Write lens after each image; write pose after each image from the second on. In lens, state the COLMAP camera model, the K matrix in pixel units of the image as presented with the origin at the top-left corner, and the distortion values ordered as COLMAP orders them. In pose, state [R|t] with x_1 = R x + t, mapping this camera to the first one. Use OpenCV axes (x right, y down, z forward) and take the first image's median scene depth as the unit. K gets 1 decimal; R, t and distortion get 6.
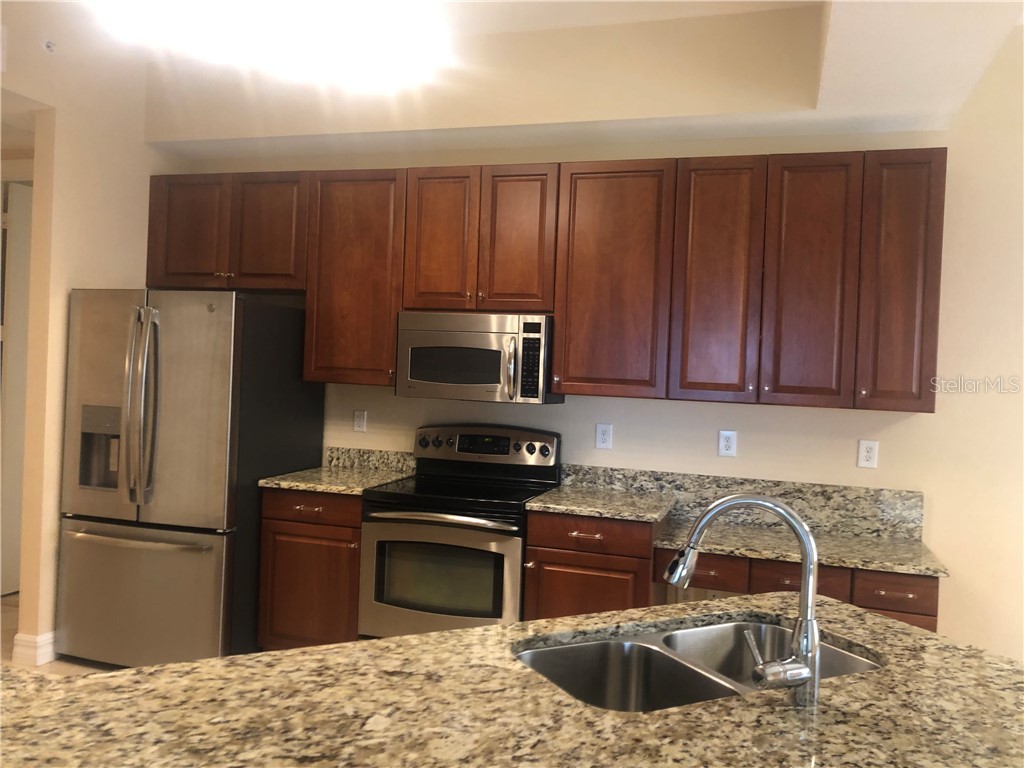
lens RADIAL K [[835.2, 0, 517.2], [0, 835.2, 372.3], [0, 0, 1]] dist [0.042681, -0.056275]
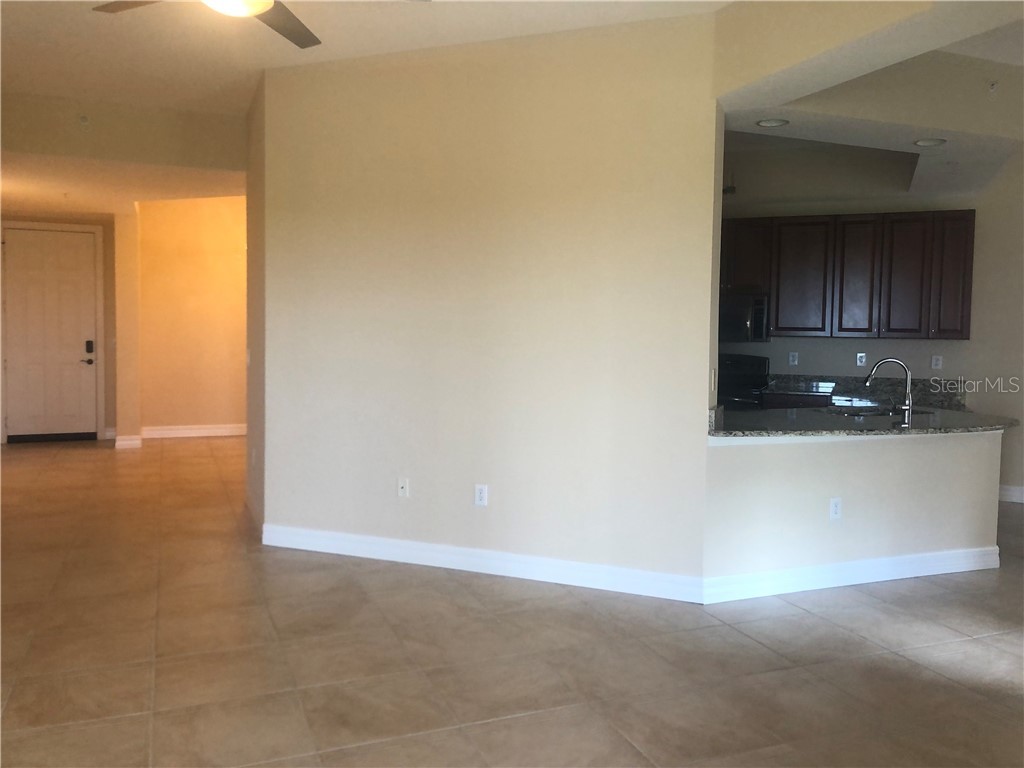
lens RADIAL K [[835.2, 0, 517.2], [0, 835.2, 372.3], [0, 0, 1]] dist [0.042681, -0.056275]
pose [[0.995581, -0.022256, -0.091230, -0.395070], [0.026581, 0.998566, 0.046477, 0.003214], [0.090065, -0.048696, 0.994745, -1.087336]]
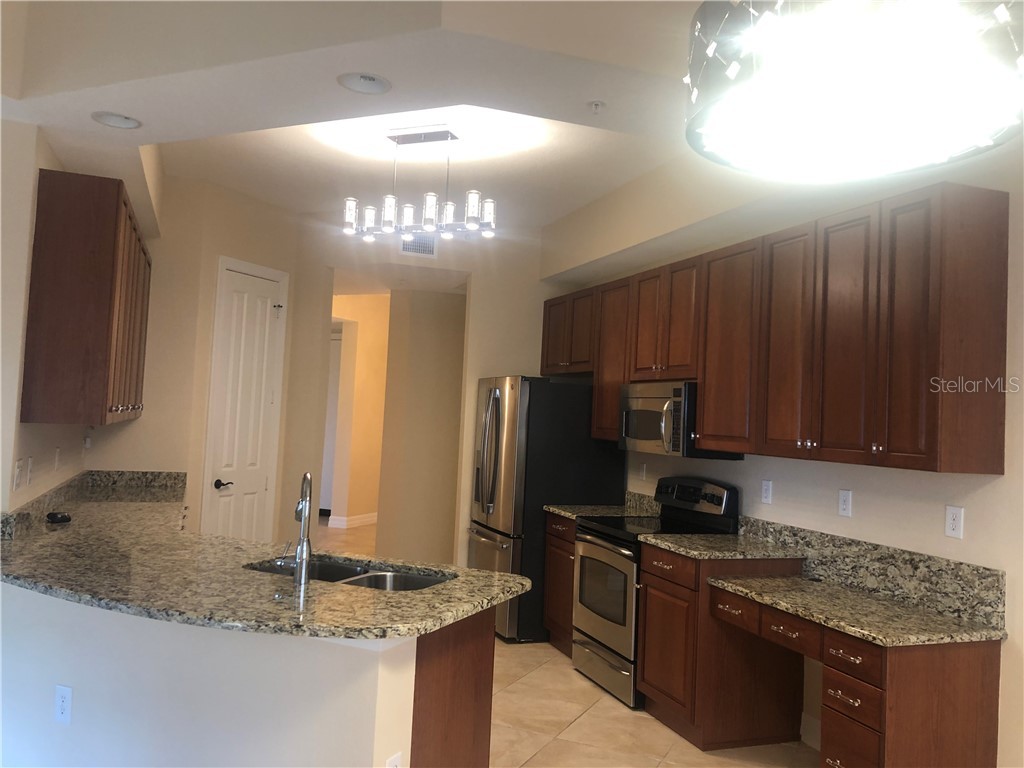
lens RADIAL K [[841.6, 0, 512.0], [0, 841.6, 376.1], [0, 0, 1]] dist [0.007986, 0.006565]
pose [[0.605754, -0.050317, -0.794059, 0.890621], [-0.028597, 0.995977, -0.084927, 0.034454], [0.795138, 0.074153, 0.601878, 0.086209]]
